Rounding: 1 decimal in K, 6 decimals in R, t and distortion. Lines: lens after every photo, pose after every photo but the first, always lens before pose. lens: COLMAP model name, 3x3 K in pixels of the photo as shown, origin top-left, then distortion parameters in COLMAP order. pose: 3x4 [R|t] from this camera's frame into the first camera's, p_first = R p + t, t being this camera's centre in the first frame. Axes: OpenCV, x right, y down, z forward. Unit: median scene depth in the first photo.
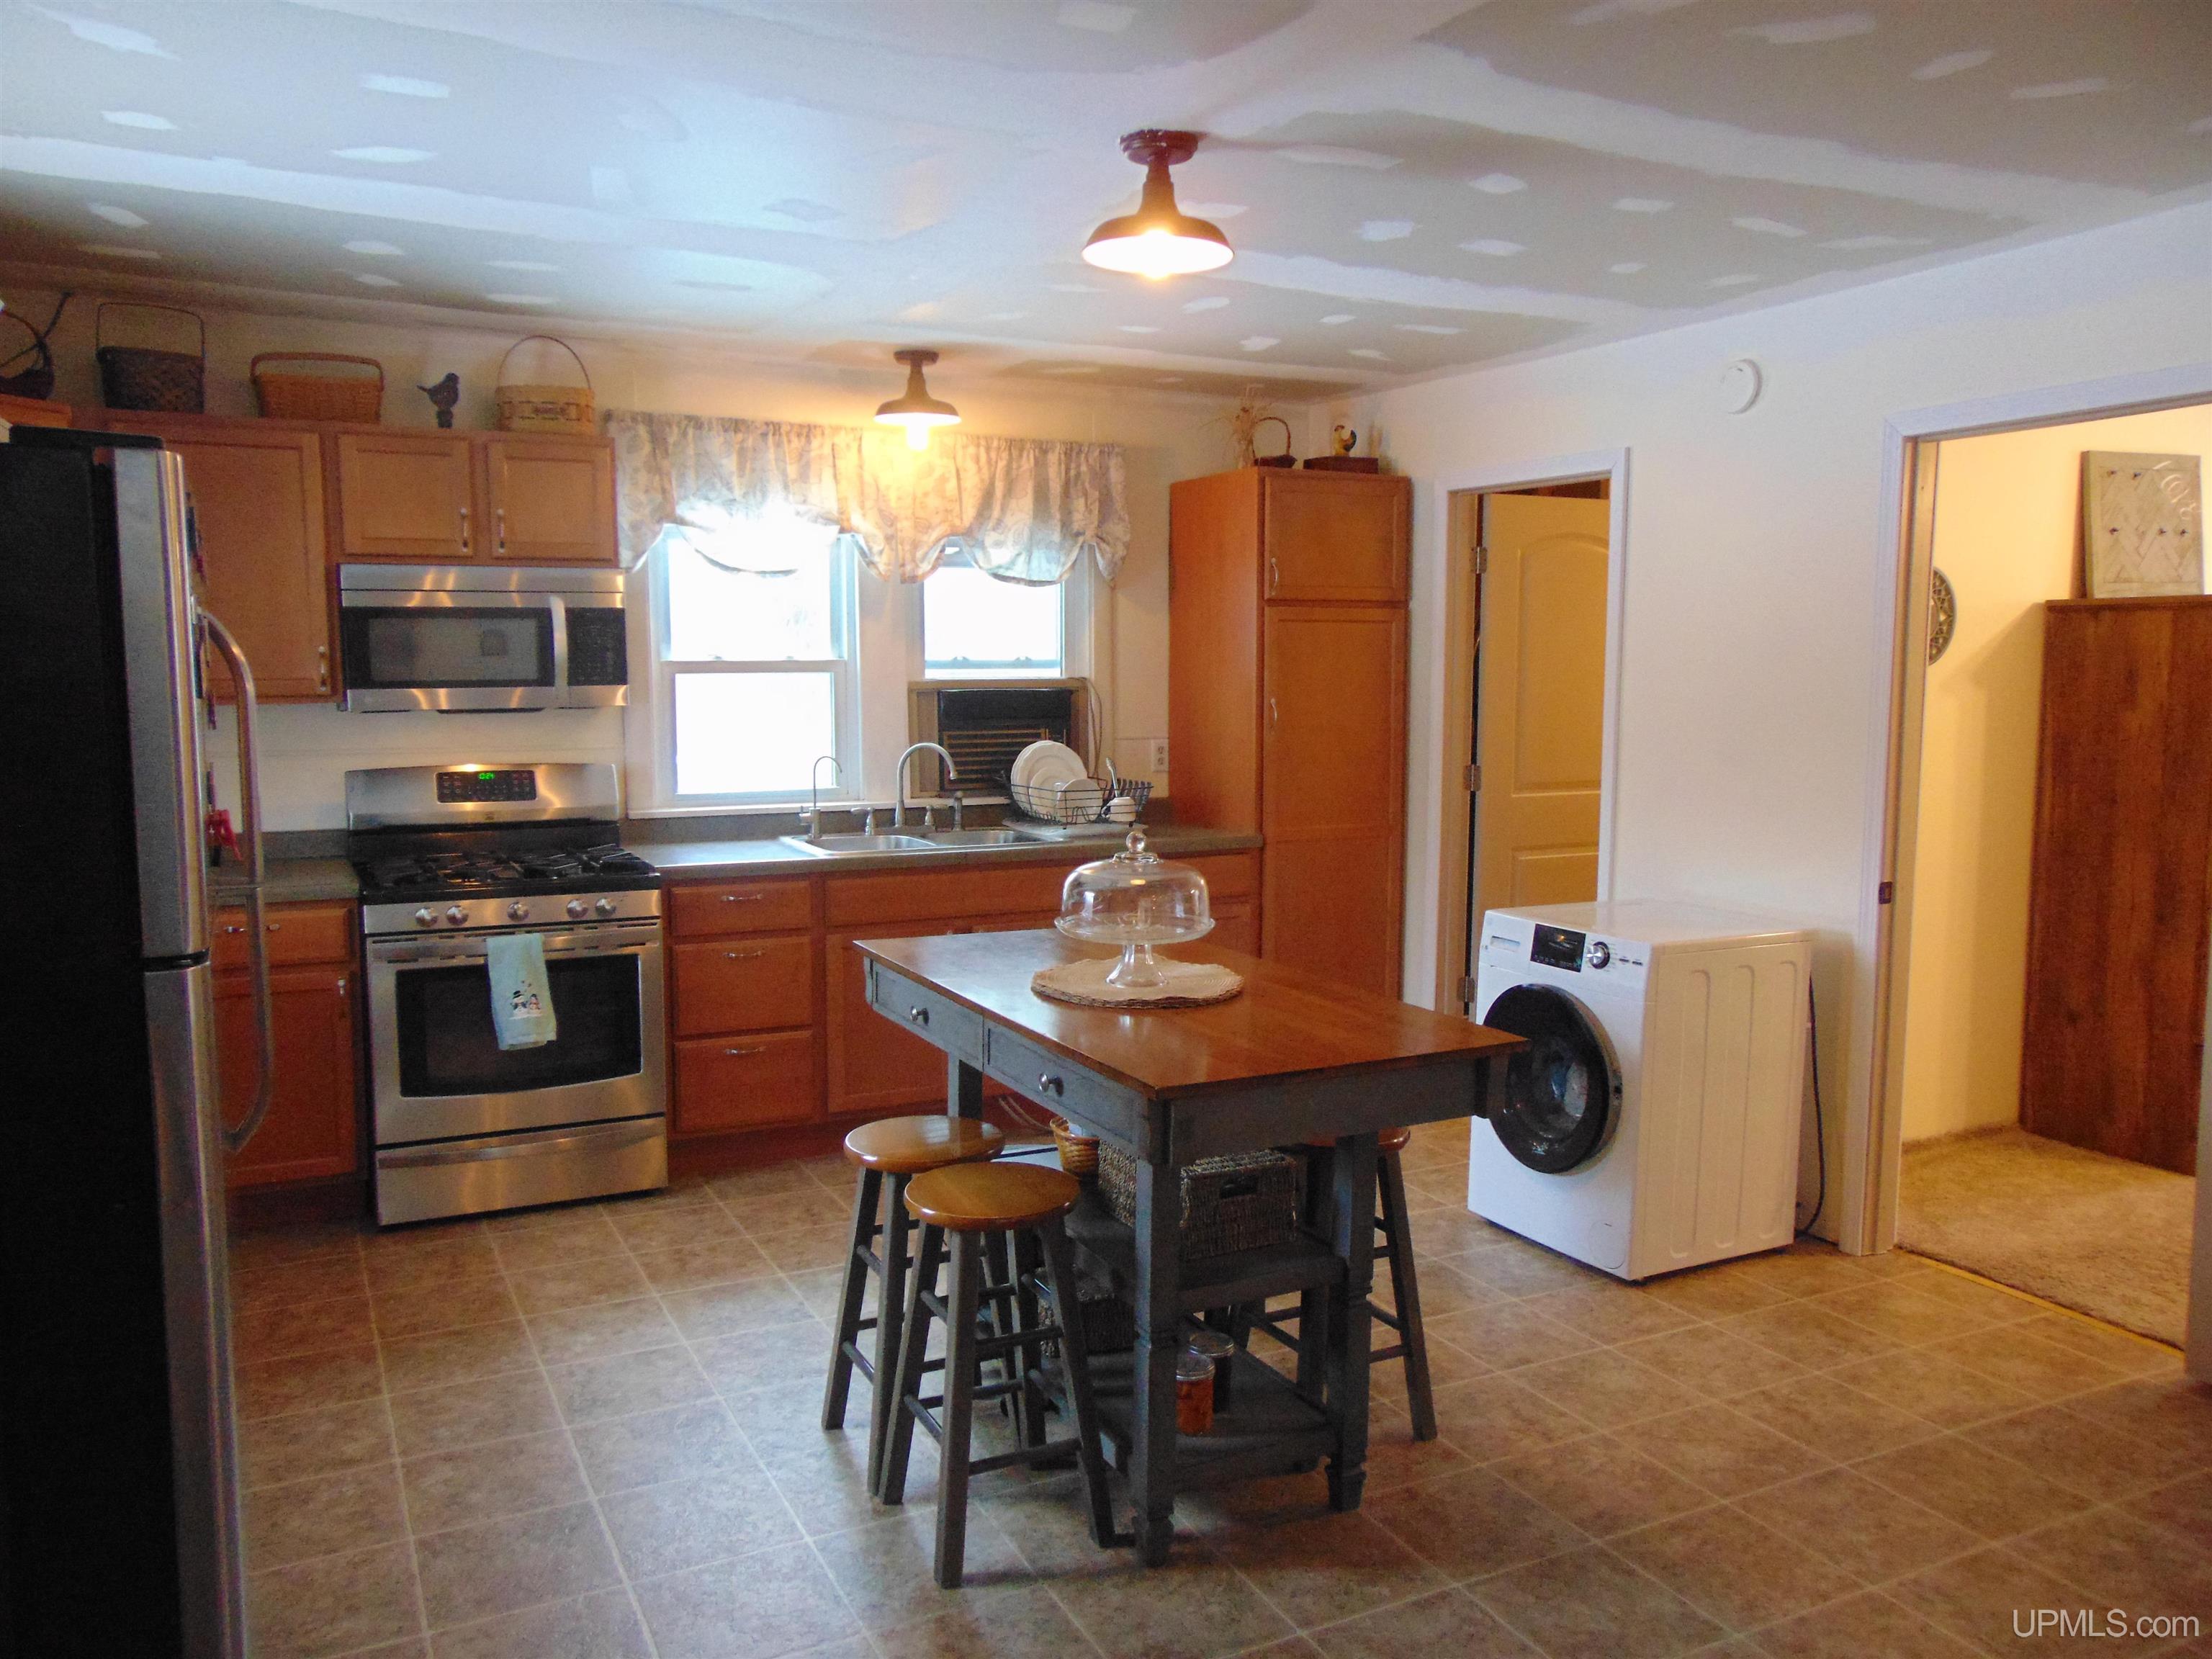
lens RADIAL K [[1661.5, 0, 1100.3], [0, 1661.5, 835.3], [0, 0, 1]] dist [-0.040276, 0.082495]
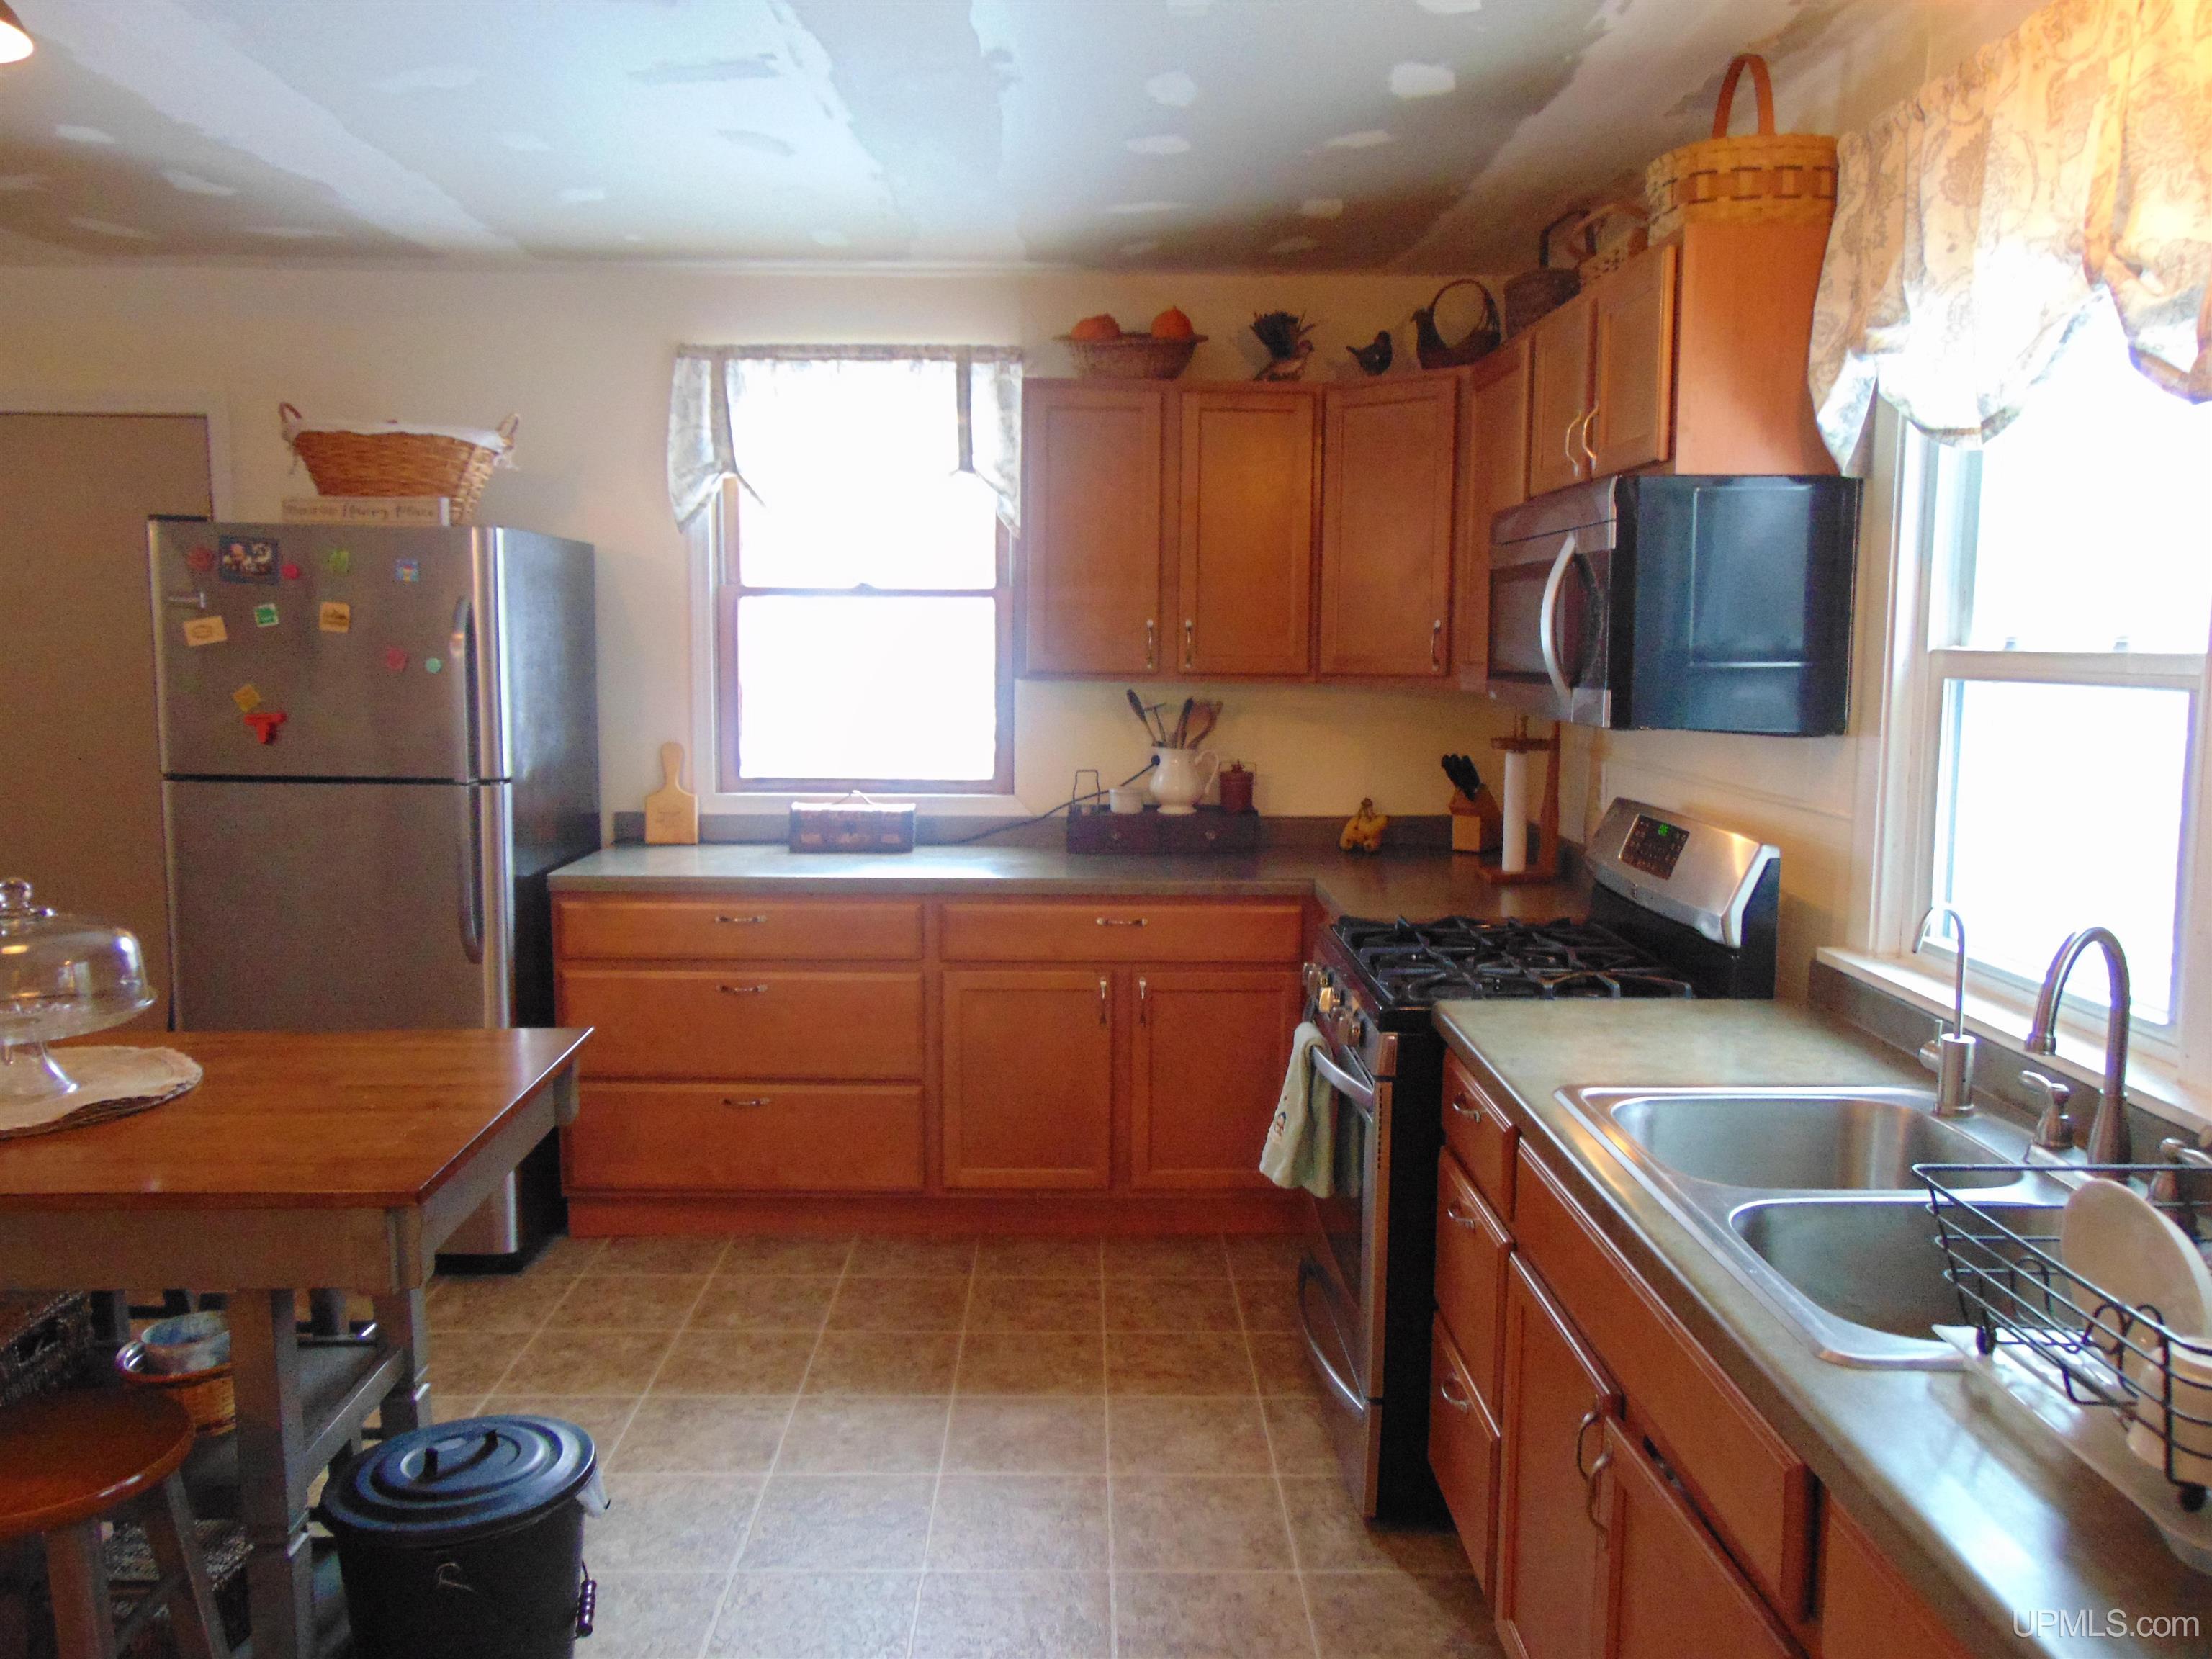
lens RADIAL K [[1661.5, 0, 1100.3], [0, 1661.5, 835.3], [0, 0, 1]] dist [-0.040276, 0.082495]
pose [[-0.436300, 0.103398, -0.893840, 0.273607], [-0.105137, 0.980713, 0.164767, -0.111987], [0.893638, 0.165863, -0.417015, 1.054935]]
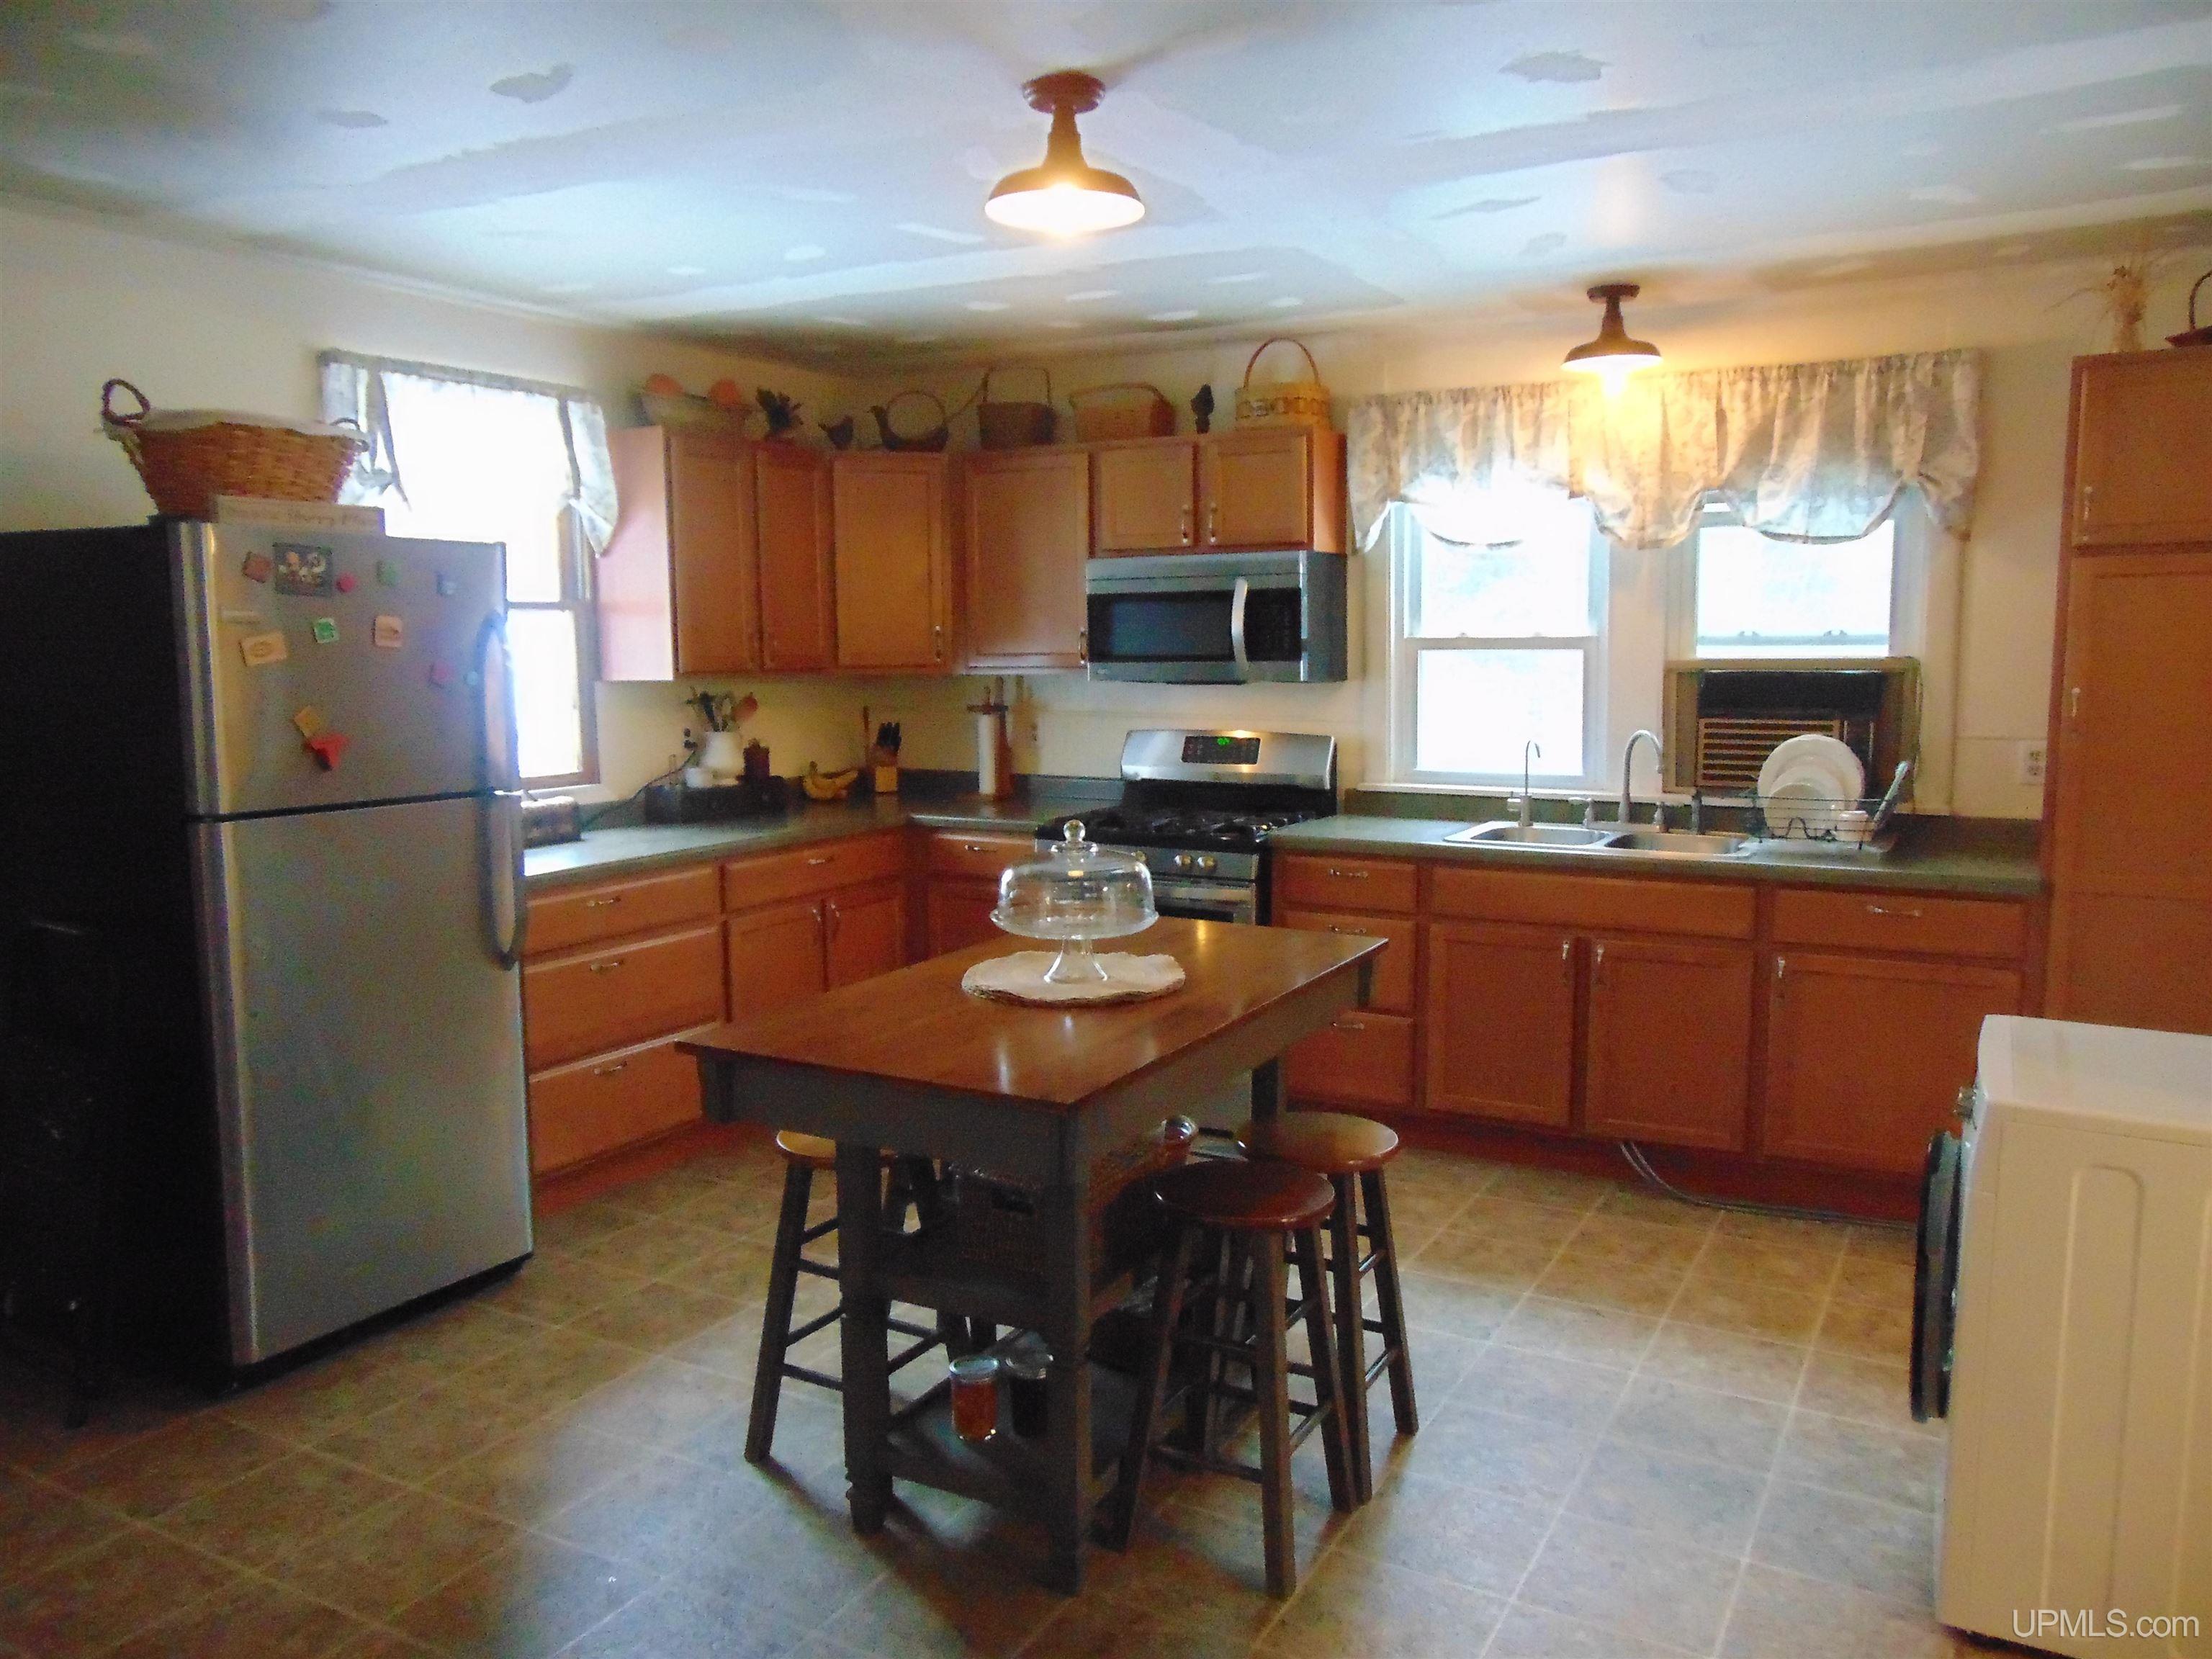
lens RADIAL K [[1661.5, 0, 1100.3], [0, 1661.5, 835.3], [0, 0, 1]] dist [-0.040276, 0.082495]
pose [[0.553714, 0.094039, -0.827380, 0.510818], [-0.081457, 0.994954, 0.058571, -0.030899], [0.828713, 0.034964, 0.558580, 0.299446]]
